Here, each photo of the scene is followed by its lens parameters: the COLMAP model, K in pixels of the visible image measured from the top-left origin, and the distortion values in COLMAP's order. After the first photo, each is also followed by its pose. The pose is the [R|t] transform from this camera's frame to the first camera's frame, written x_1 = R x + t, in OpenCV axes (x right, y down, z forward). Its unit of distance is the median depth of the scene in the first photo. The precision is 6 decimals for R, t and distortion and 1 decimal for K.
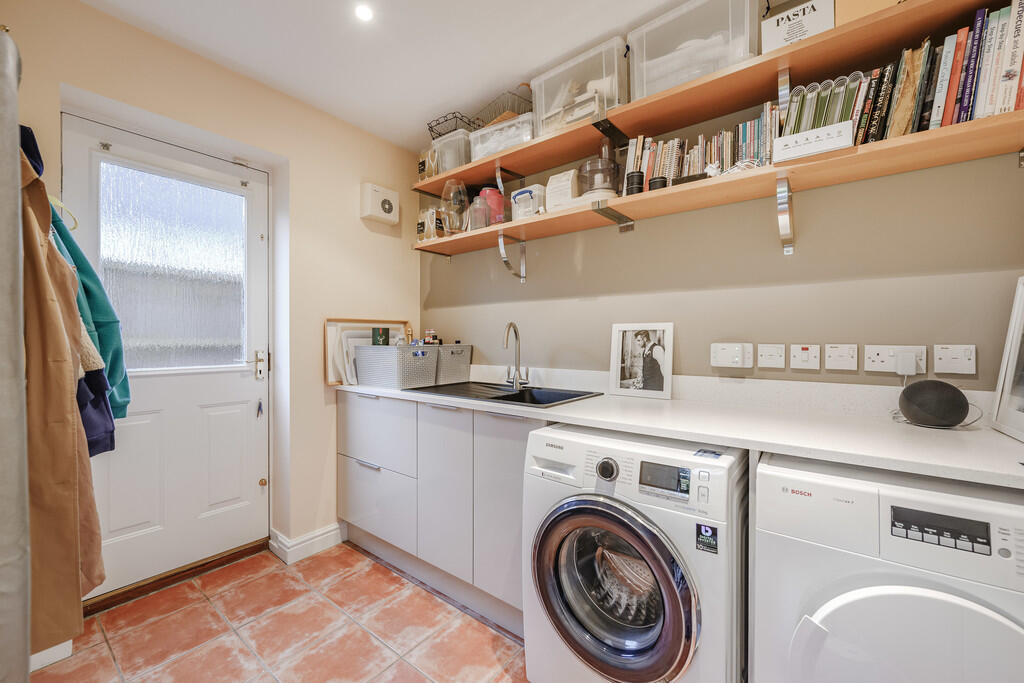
lens RADIAL K [[414.8, 0, 511.5], [0, 414.8, 335.1], [0, 0, 1]] dist [-0.001318, -0.000827]
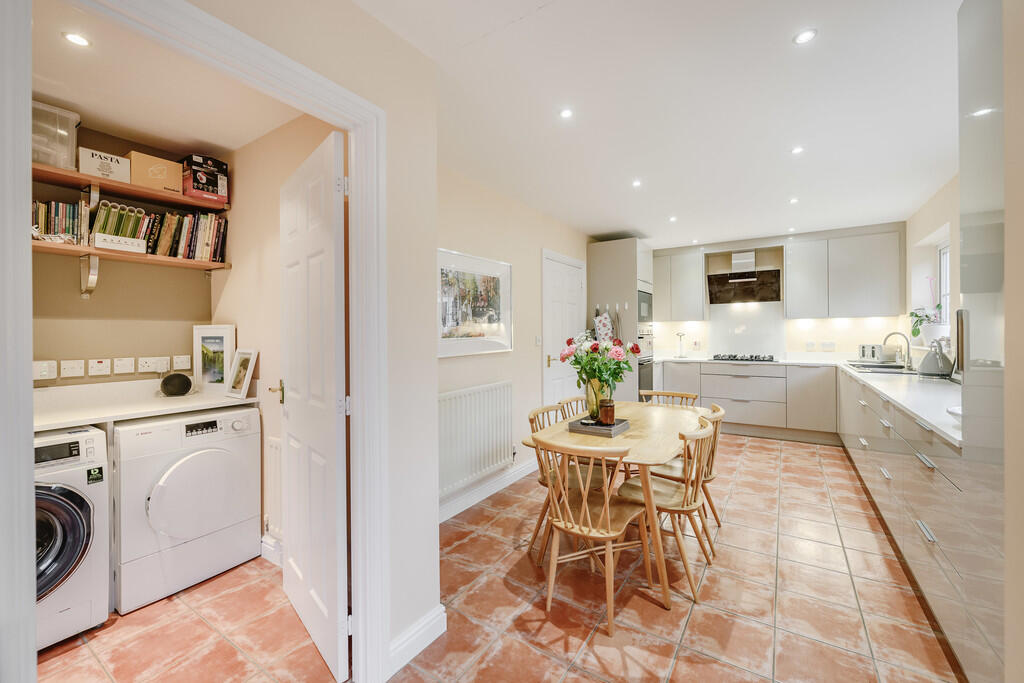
lens RADIAL K [[414.8, 0, 511.5], [0, 414.8, 335.1], [0, 0, 1]] dist [-0.001318, -0.000827]
pose [[-0.077194, -0.000446, 0.997016, -1.147523], [0.003543, 0.999993, 0.000722, -0.076336], [-0.997010, 0.003588, -0.077192, -0.500996]]
